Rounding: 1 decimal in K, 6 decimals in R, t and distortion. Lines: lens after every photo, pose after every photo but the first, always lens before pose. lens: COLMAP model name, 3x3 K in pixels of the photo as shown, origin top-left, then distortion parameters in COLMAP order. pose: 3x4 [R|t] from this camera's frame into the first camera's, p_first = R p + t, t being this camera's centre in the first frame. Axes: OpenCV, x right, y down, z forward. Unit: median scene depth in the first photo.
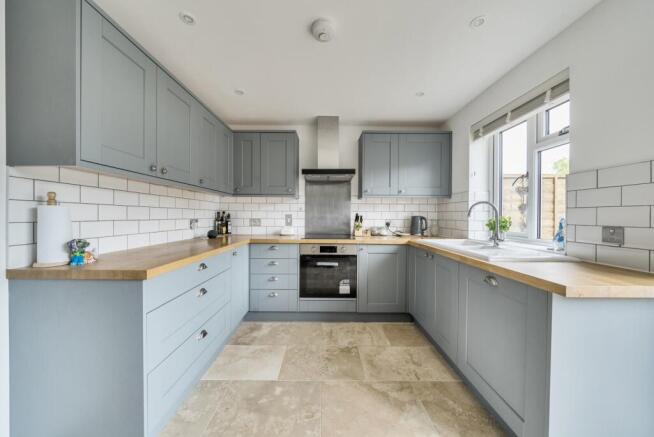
lens RADIAL K [[222.0, 0, 327.6], [0, 222.0, 216.6], [0, 0, 1]] dist [-0.000461, -0.000009]
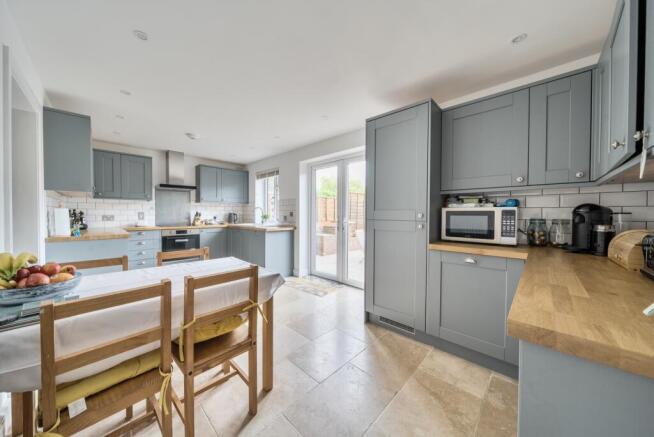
lens RADIAL K [[222.0, 0, 327.6], [0, 222.0, 216.6], [0, 0, 1]] dist [-0.000461, -0.000009]
pose [[0.692308, -0.012633, 0.721492, -0.405037], [0.001567, 0.999871, 0.016003, -0.000968], [-0.721601, -0.009948, 0.692238, -0.918476]]
